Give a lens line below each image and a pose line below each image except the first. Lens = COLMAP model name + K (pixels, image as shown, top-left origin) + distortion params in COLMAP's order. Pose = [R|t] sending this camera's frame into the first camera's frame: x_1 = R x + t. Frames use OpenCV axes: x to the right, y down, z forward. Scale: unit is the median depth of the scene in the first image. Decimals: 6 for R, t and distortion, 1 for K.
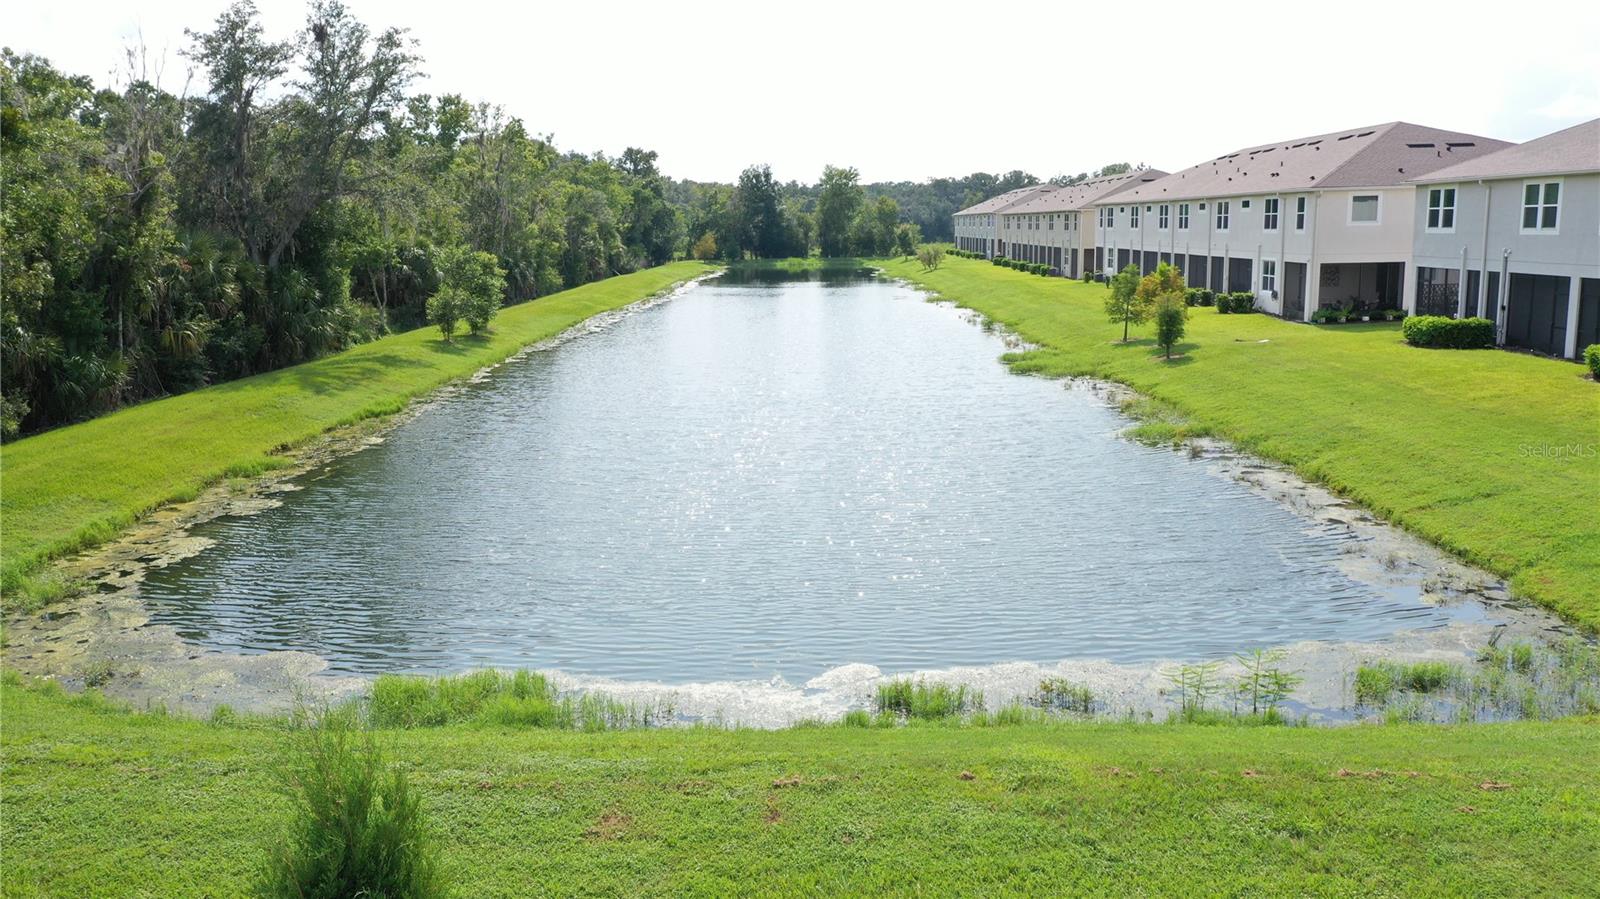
lens RADIAL K [[1313.8, 0, 800.0], [0, 1313.8, 449.5], [0, 0, 1]] dist [0.034431, 0.015089]
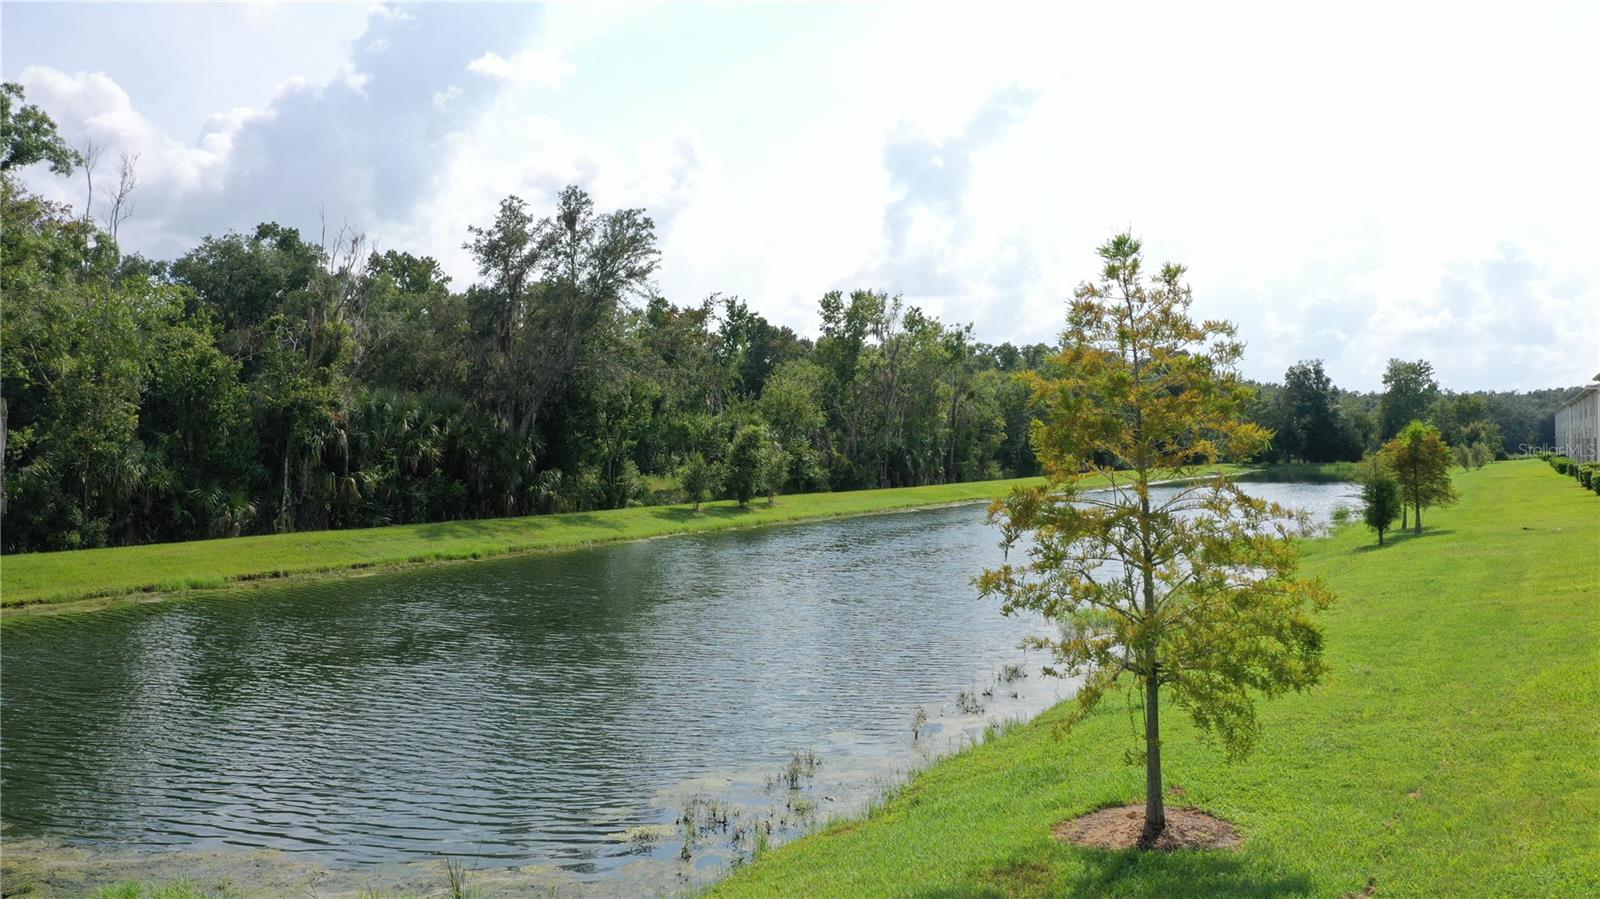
lens RADIAL K [[1313.8, 0, 800.0], [0, 1313.8, 449.5], [0, 0, 1]] dist [0.034431, 0.015089]
pose [[0.872899, 0.006230, -0.487860, 0.108504], [-0.086464, 0.986067, -0.142113, 0.003409], [0.480178, 0.166233, 0.861276, 0.059795]]
